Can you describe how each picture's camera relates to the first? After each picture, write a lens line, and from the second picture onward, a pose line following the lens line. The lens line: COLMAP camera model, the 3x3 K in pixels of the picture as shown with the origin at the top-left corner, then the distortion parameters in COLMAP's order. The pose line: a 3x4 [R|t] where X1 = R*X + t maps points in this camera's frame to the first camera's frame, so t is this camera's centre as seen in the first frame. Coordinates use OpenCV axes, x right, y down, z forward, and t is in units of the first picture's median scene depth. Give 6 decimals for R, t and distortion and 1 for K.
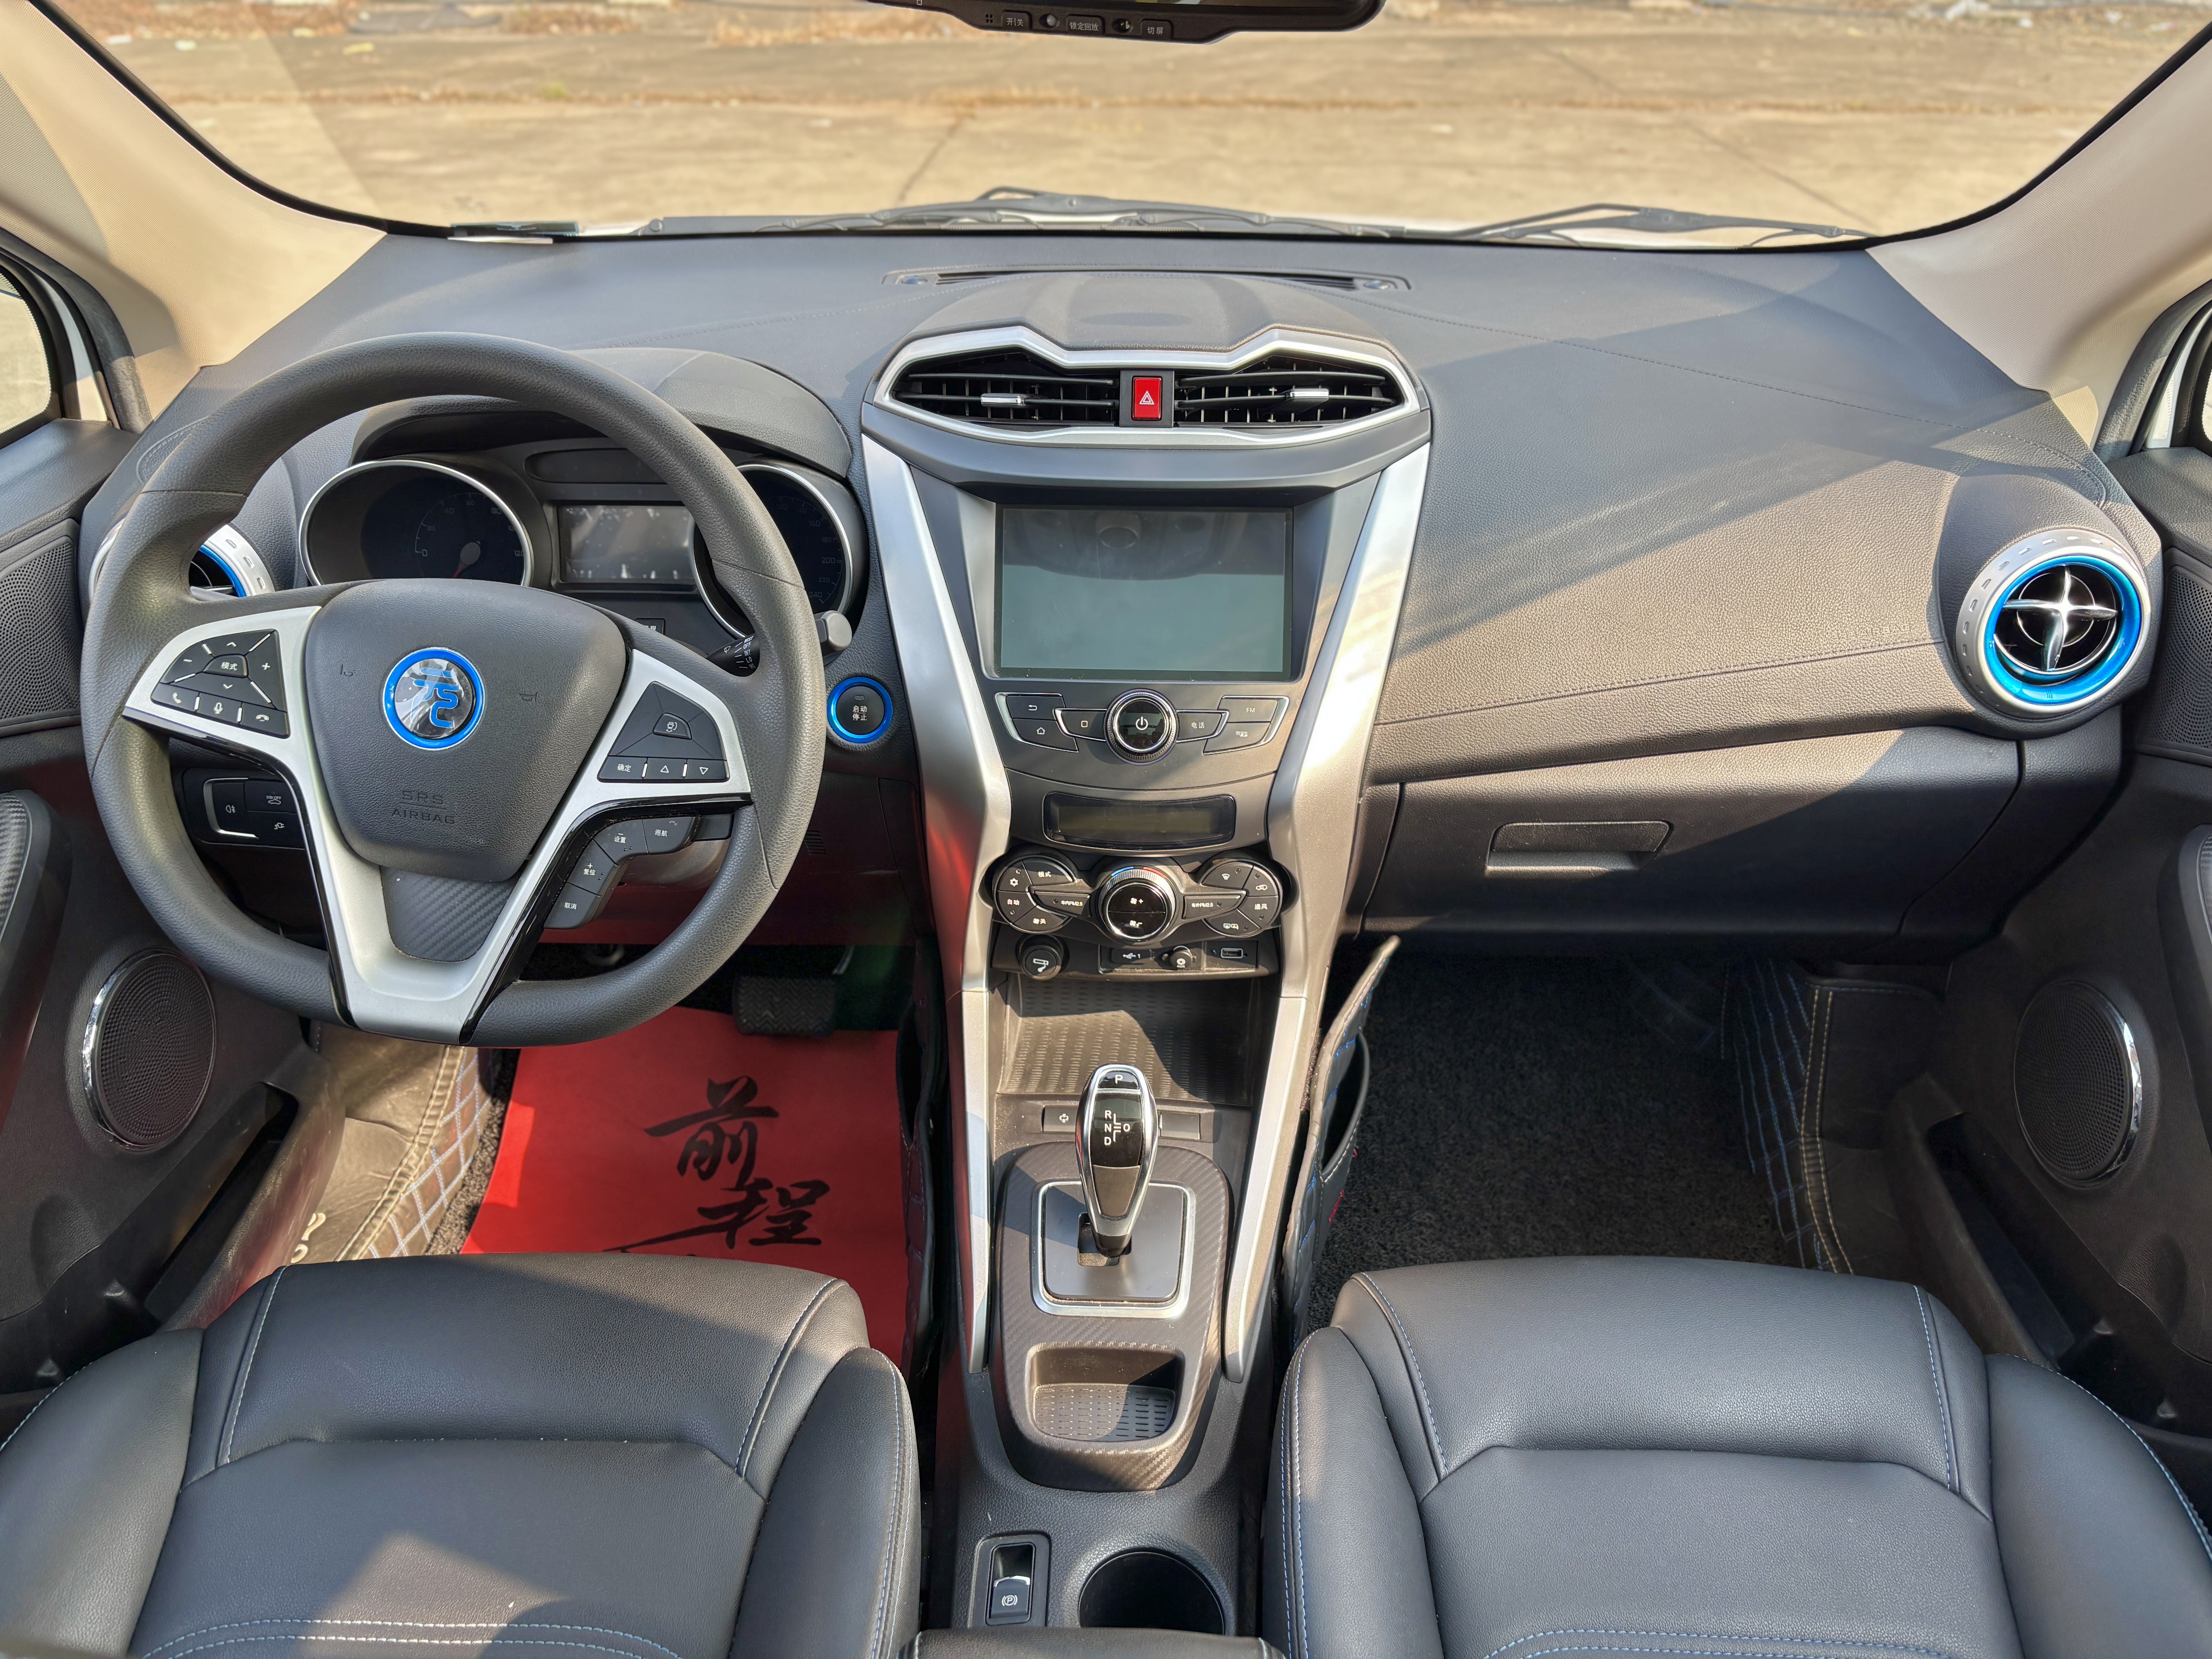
lens RADIAL K [[1707.4, 0, 1119.4], [0, 1707.4, 821.3], [0, 0, 1]] dist [0.035658, -0.051497]
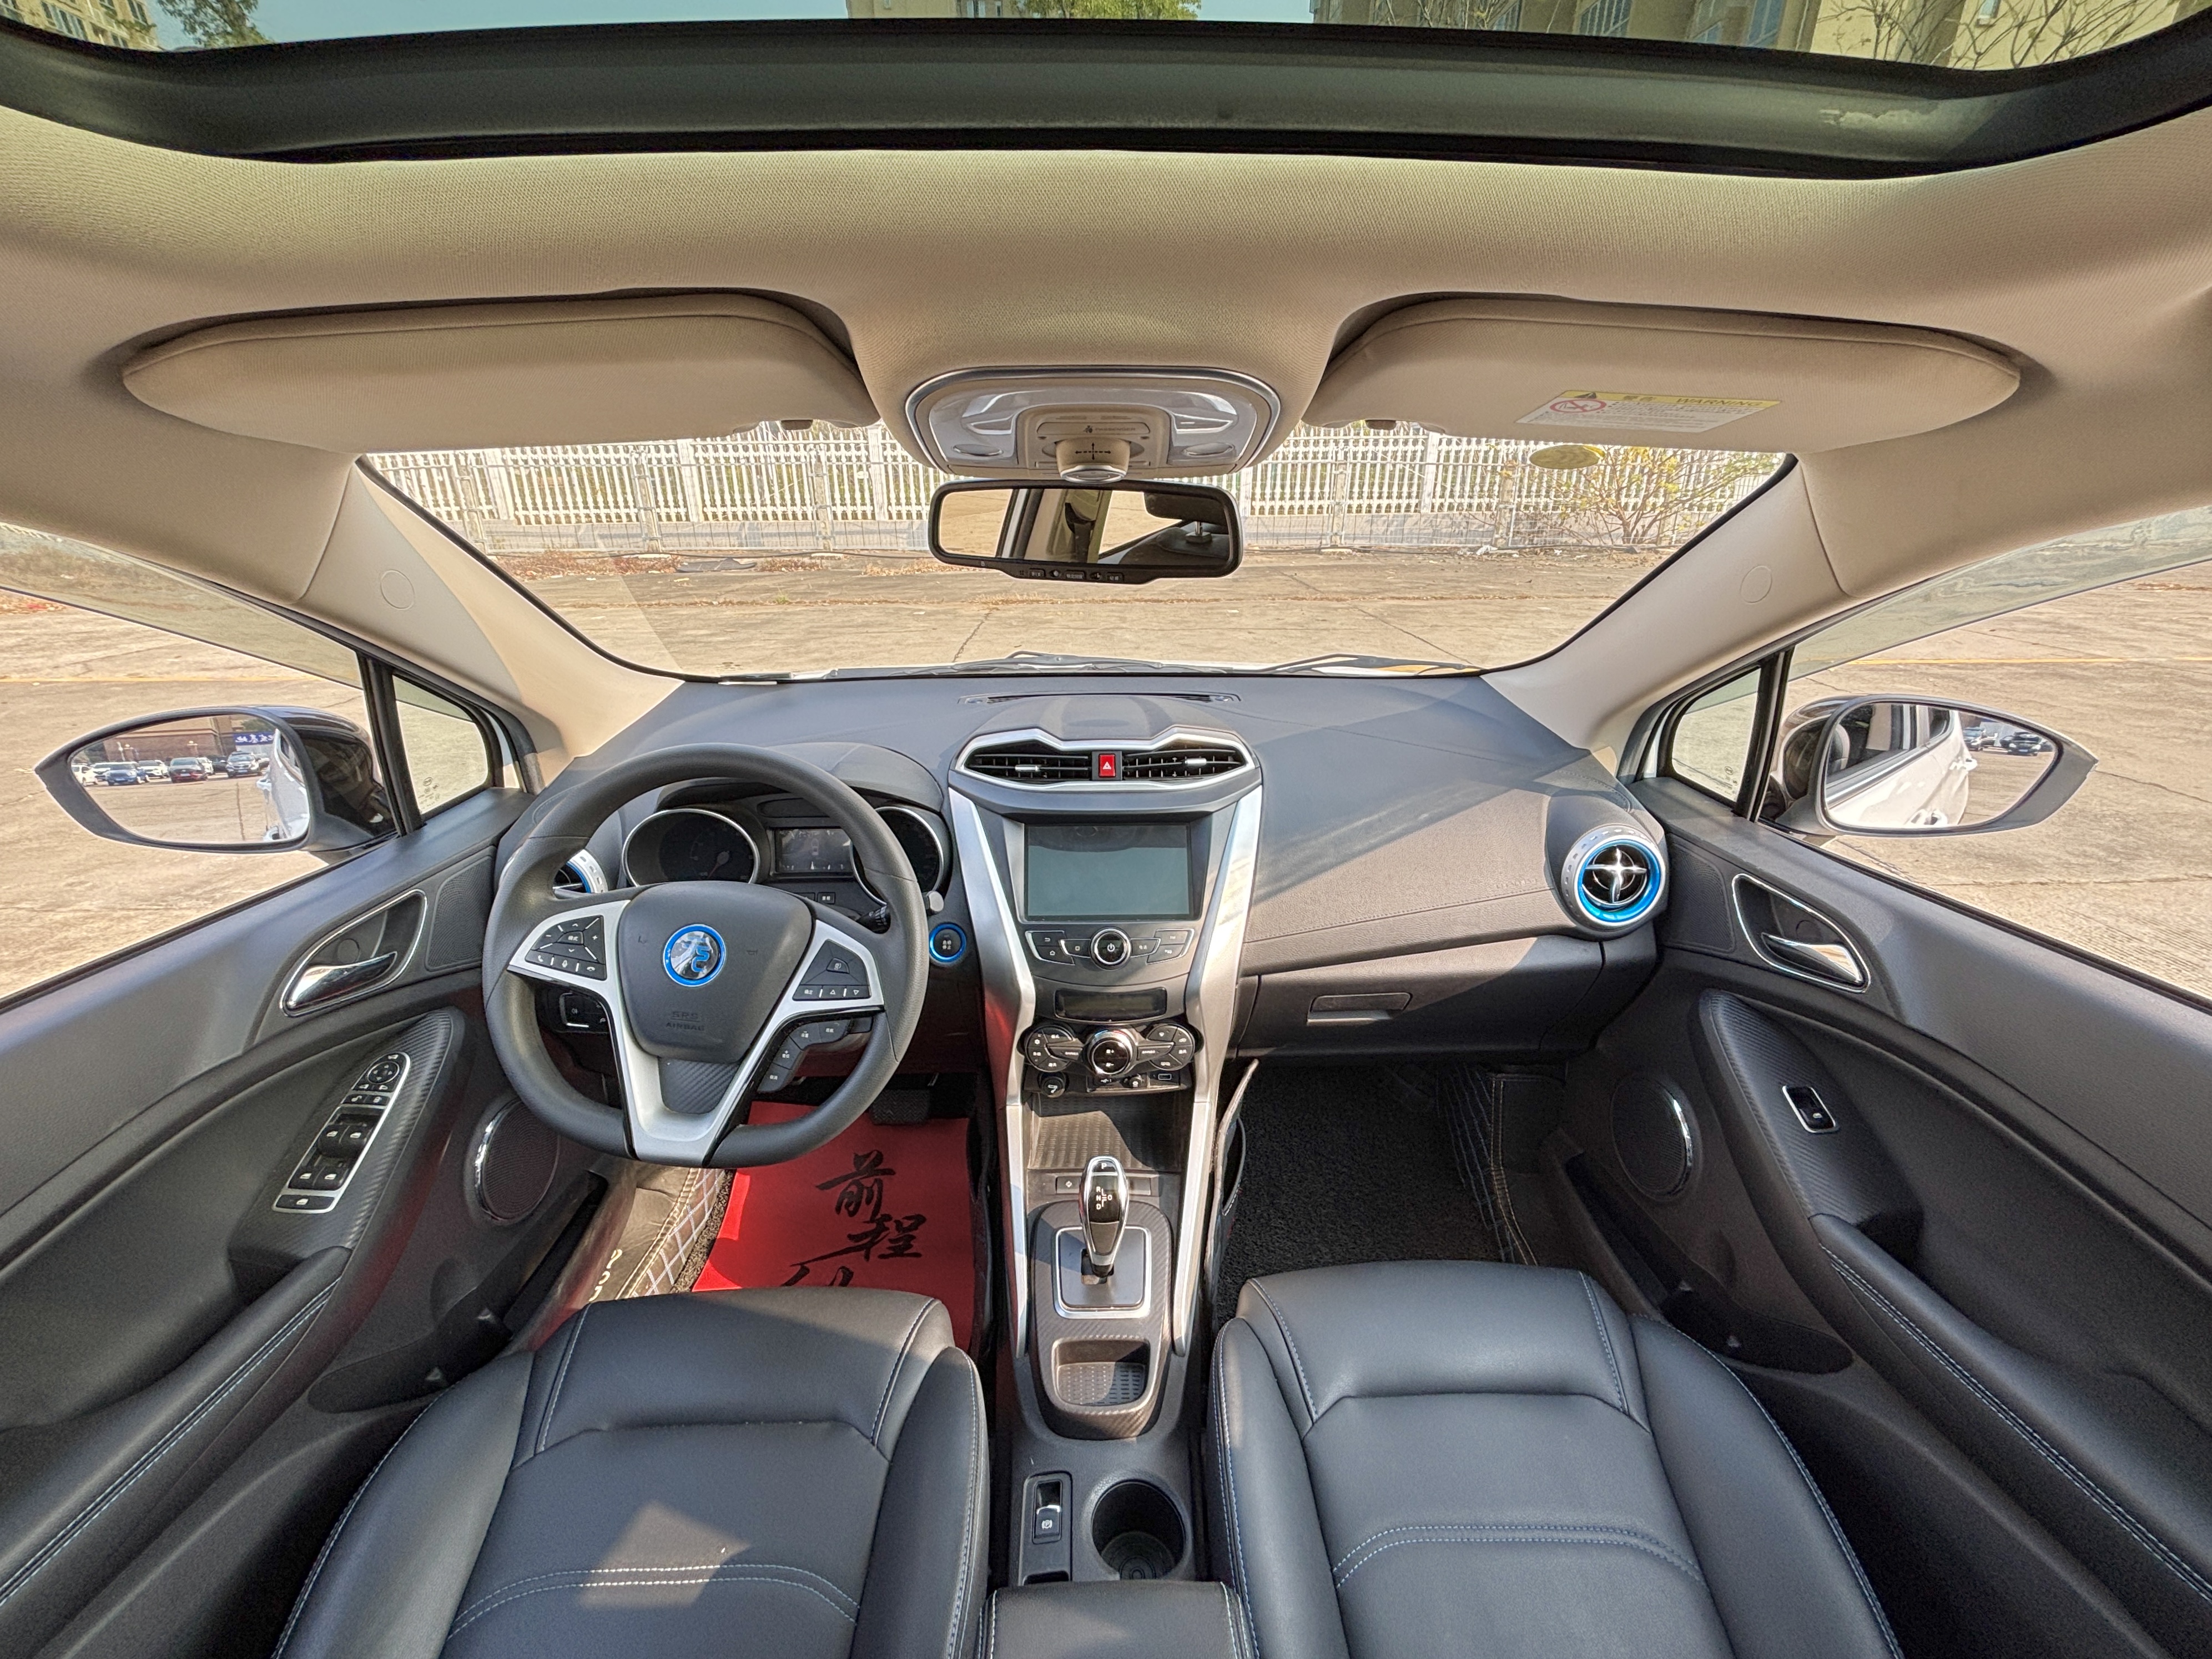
lens RADIAL K [[889.2, 0, 1105.5], [0, 889.2, 804.0], [0, 0, 1]] dist [-0.006154, -0.000434]
pose [[0.998860, -0.024146, 0.041174, -0.025148], [0.030635, 0.985803, -0.165085, -0.051606], [-0.036604, 0.166158, 0.985419, 0.084709]]
